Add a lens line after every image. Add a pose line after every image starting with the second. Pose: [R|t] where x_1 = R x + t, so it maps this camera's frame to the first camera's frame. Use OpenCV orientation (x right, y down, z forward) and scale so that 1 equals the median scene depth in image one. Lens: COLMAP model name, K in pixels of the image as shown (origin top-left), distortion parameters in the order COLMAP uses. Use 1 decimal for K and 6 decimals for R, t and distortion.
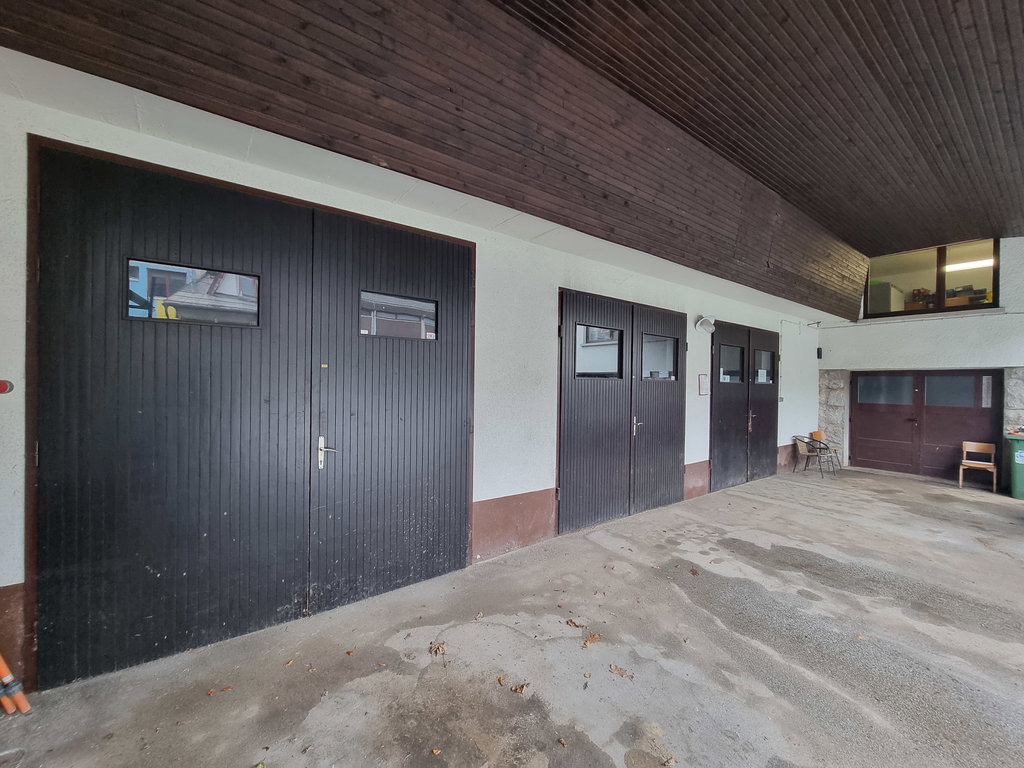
lens RADIAL K [[422.1, 0, 513.2], [0, 422.1, 383.3], [0, 0, 1]] dist [-0.002502, -0.000365]
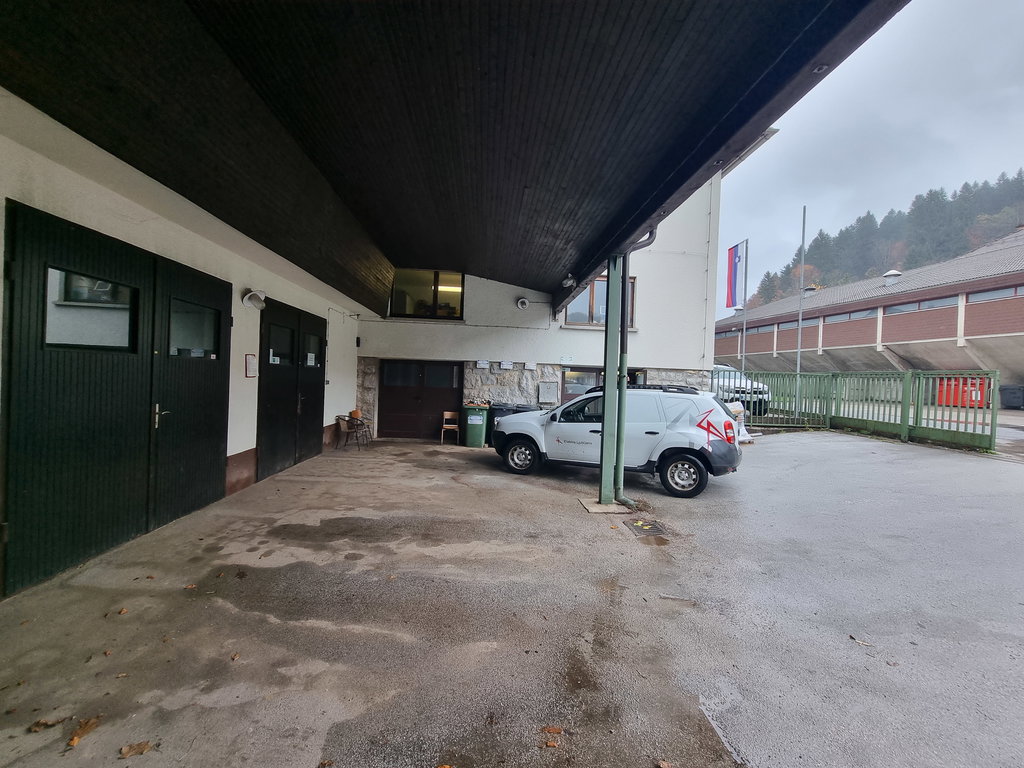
lens RADIAL K [[422.1, 0, 513.2], [0, 422.1, 383.3], [0, 0, 1]] dist [-0.002502, -0.000365]
pose [[0.547868, -0.002193, 0.836562, 0.000681], [-0.029264, 0.999334, 0.021784, 0.006007], [-0.836053, -0.036416, 0.547439, 0.038301]]
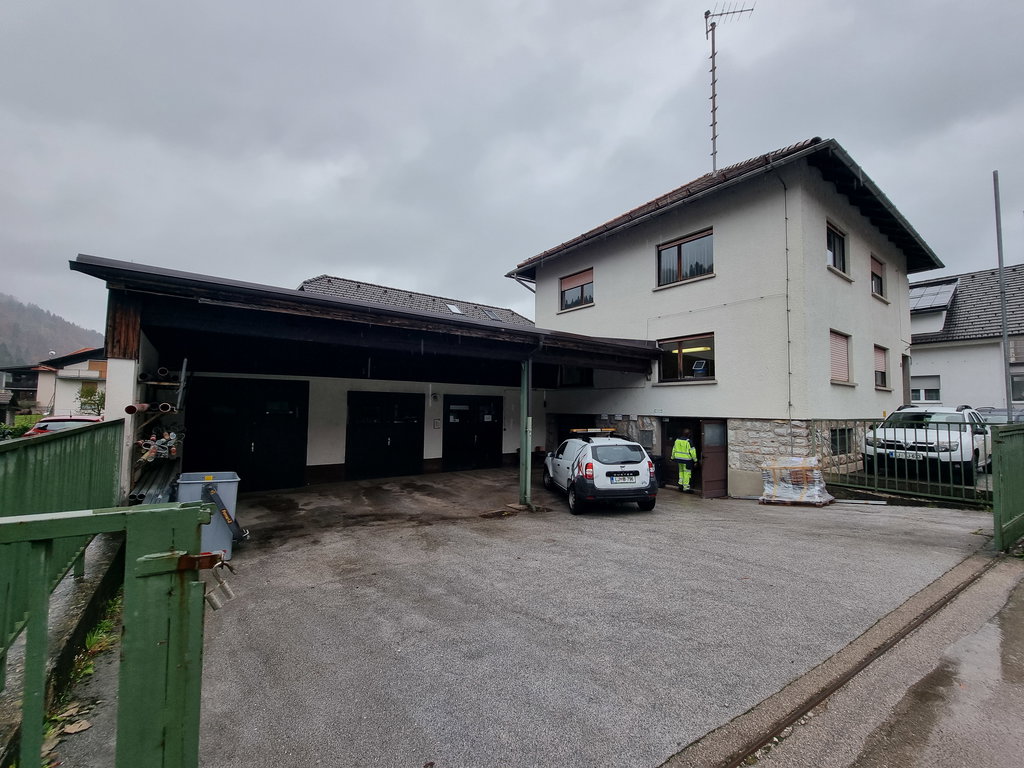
lens RADIAL K [[422.1, 0, 513.2], [0, 422.1, 383.3], [0, 0, 1]] dist [-0.002502, -0.000365]
pose [[0.999984, -0.000900, -0.005515, 1.156382], [0.000576, 0.998286, -0.058515, -0.106007], [0.005558, 0.058510, 0.998271, -1.680172]]
